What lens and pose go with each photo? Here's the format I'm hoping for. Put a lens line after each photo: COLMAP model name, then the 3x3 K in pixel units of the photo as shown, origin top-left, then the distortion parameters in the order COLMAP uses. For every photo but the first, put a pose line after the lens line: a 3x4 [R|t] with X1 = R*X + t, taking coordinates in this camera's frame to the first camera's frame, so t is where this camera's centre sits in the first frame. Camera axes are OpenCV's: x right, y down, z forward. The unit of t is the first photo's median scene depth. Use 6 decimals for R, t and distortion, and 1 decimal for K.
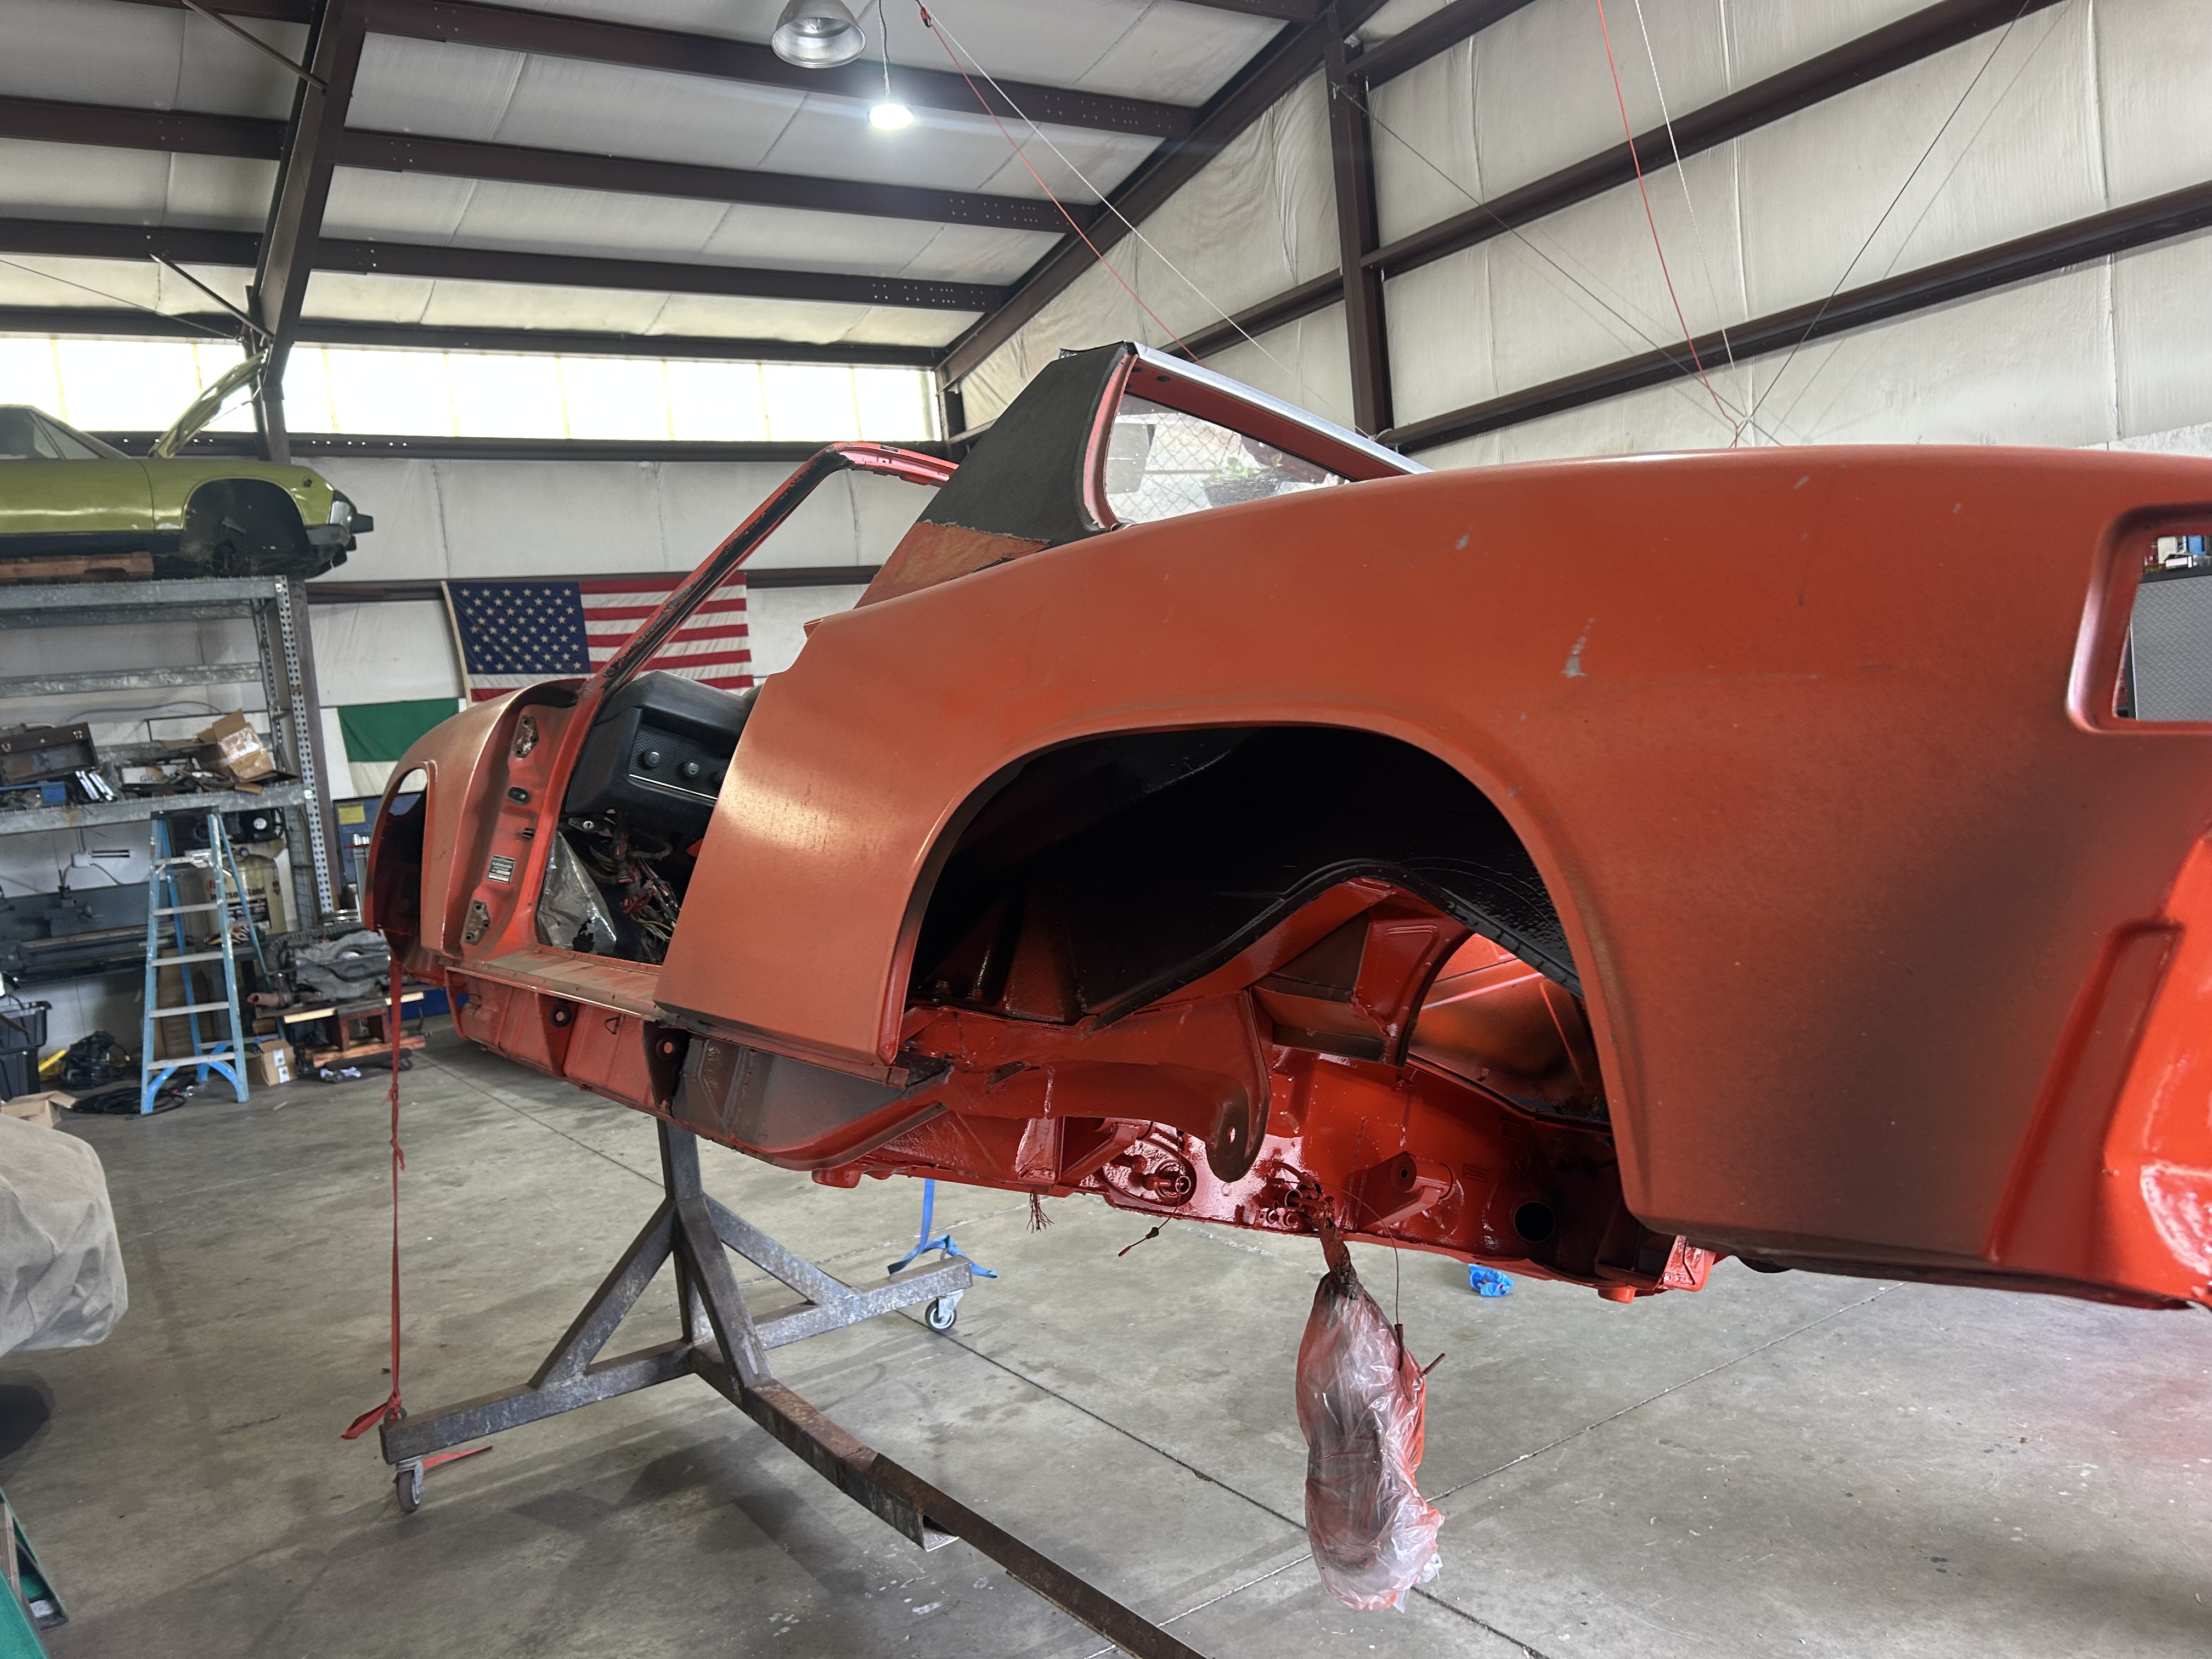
lens RADIAL K [[1703.4, 0, 1118.5], [0, 1703.4, 830.7], [0, 0, 1]] dist [0.049041, -0.043120]
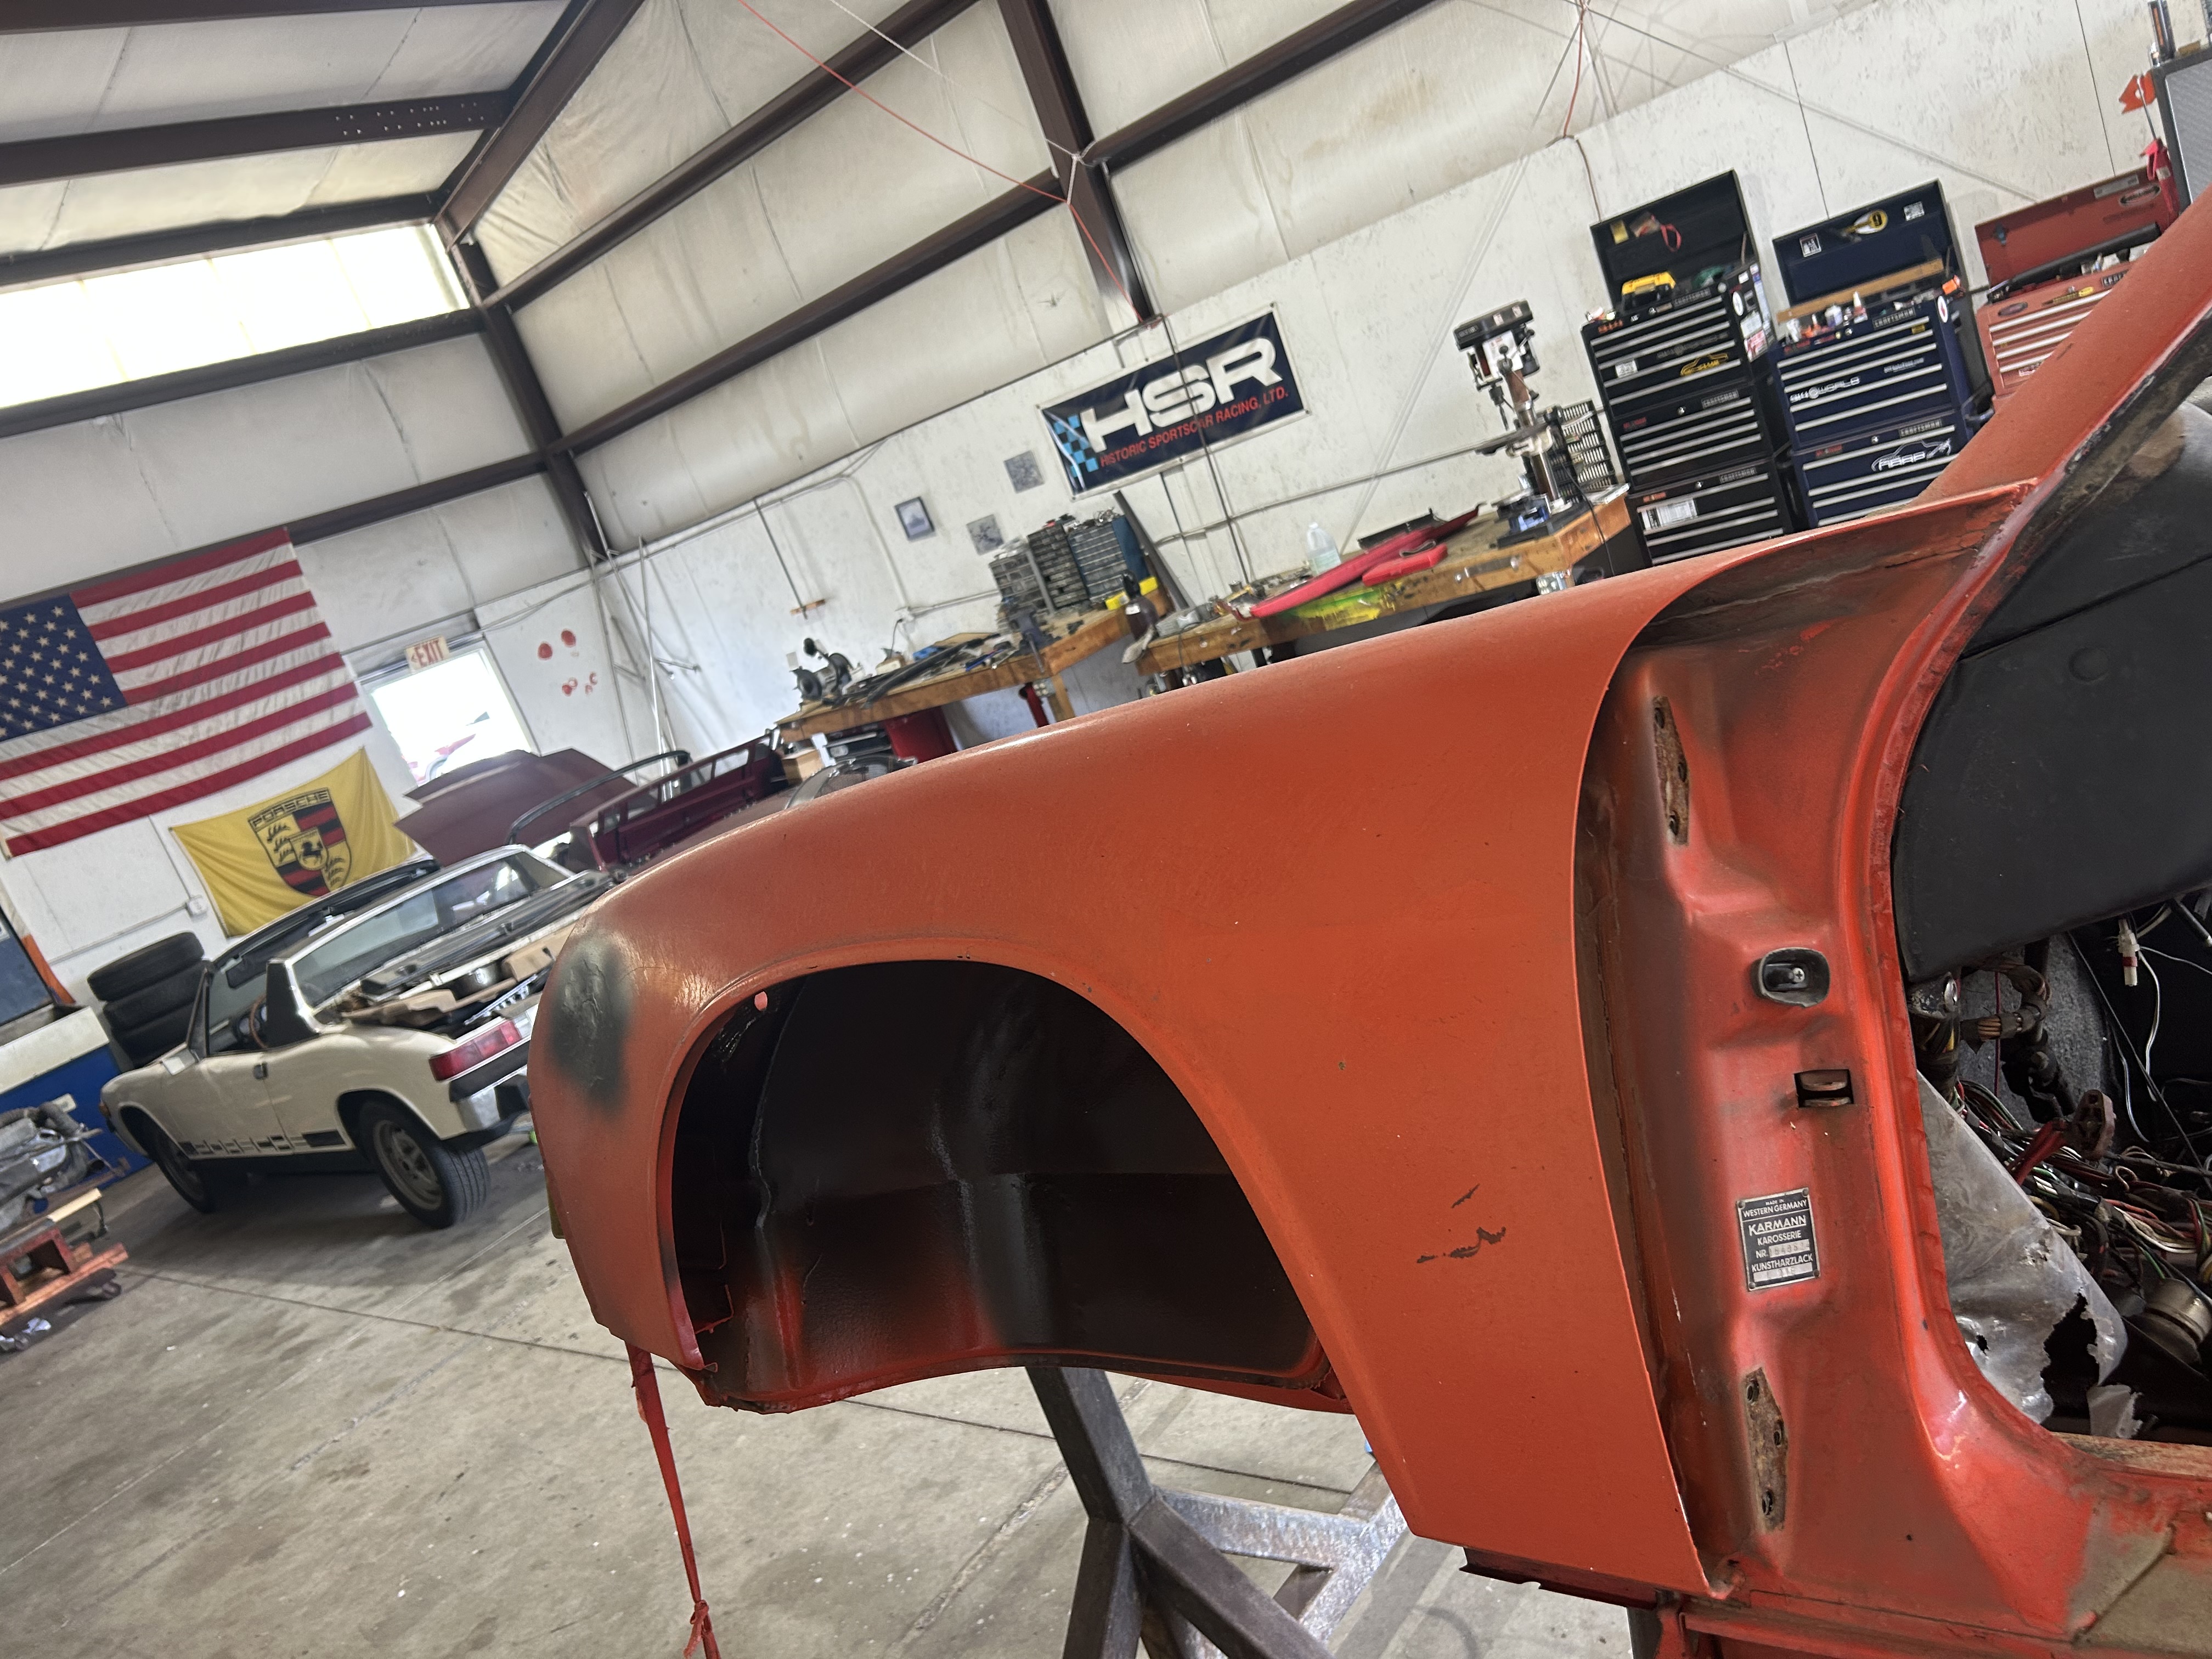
lens RADIAL K [[1717.9, 0, 1106.0], [0, 1717.9, 829.5], [0, 0, 1]] dist [0.013546, -0.007025]
pose [[0.926428, -0.297868, 0.230228, -0.325881], [0.274087, 0.952888, 0.129927, -0.067369], [-0.258082, -0.057265, 0.964424, 0.482559]]
